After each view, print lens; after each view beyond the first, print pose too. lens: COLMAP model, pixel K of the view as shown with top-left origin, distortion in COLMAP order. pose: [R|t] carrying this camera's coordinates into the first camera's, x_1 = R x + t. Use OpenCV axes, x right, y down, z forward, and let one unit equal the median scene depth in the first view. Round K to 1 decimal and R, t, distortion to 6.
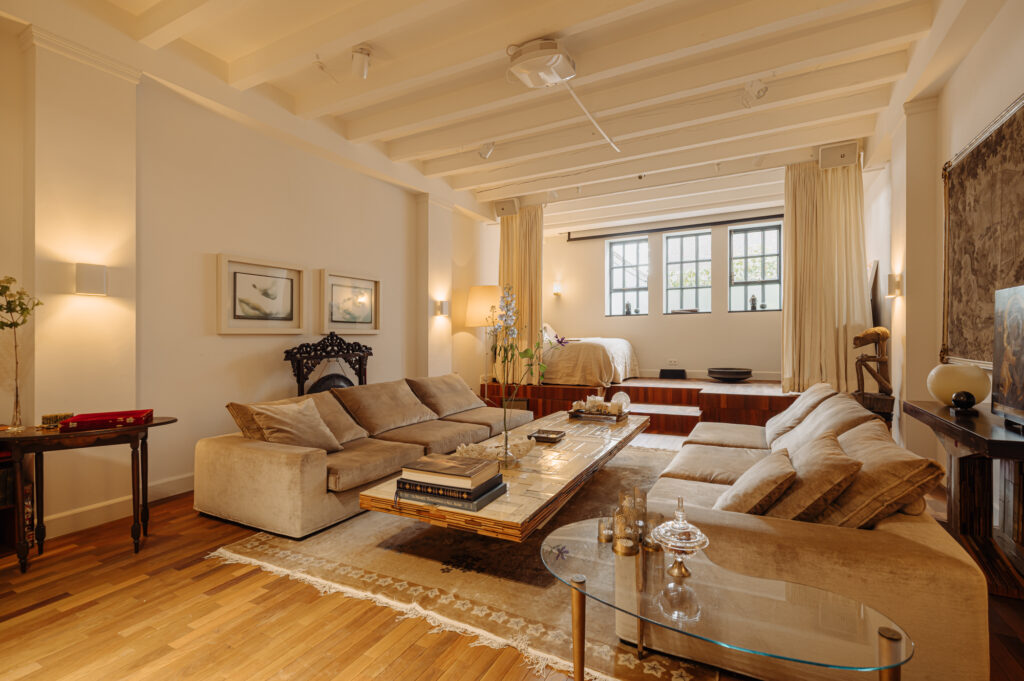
lens RADIAL K [[473.6, 0, 510.6], [0, 473.6, 342.6], [0, 0, 1]] dist [0.002373, -0.000162]
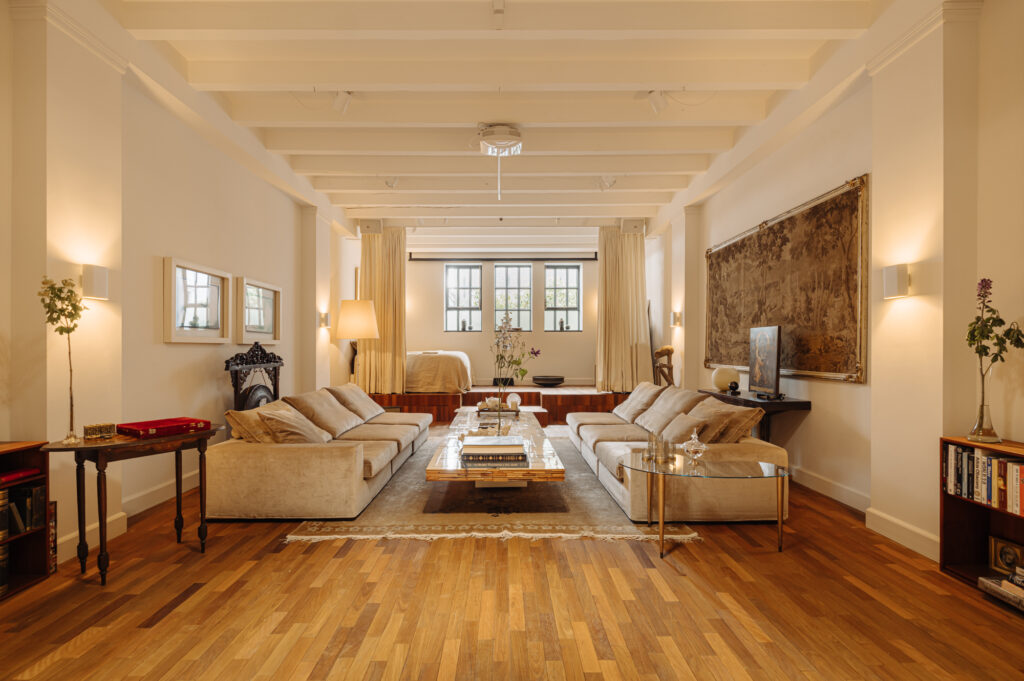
lens RADIAL K [[473.6, 0, 509.4], [0, 473.6, 358.1], [0, 0, 1]] dist [0.002373, -0.000162]
pose [[0.885724, 0.002813, 0.464204, -0.503708], [-0.005009, 0.999981, 0.003497, 0.007060], [-0.464186, -0.005422, 0.885721, -0.171792]]
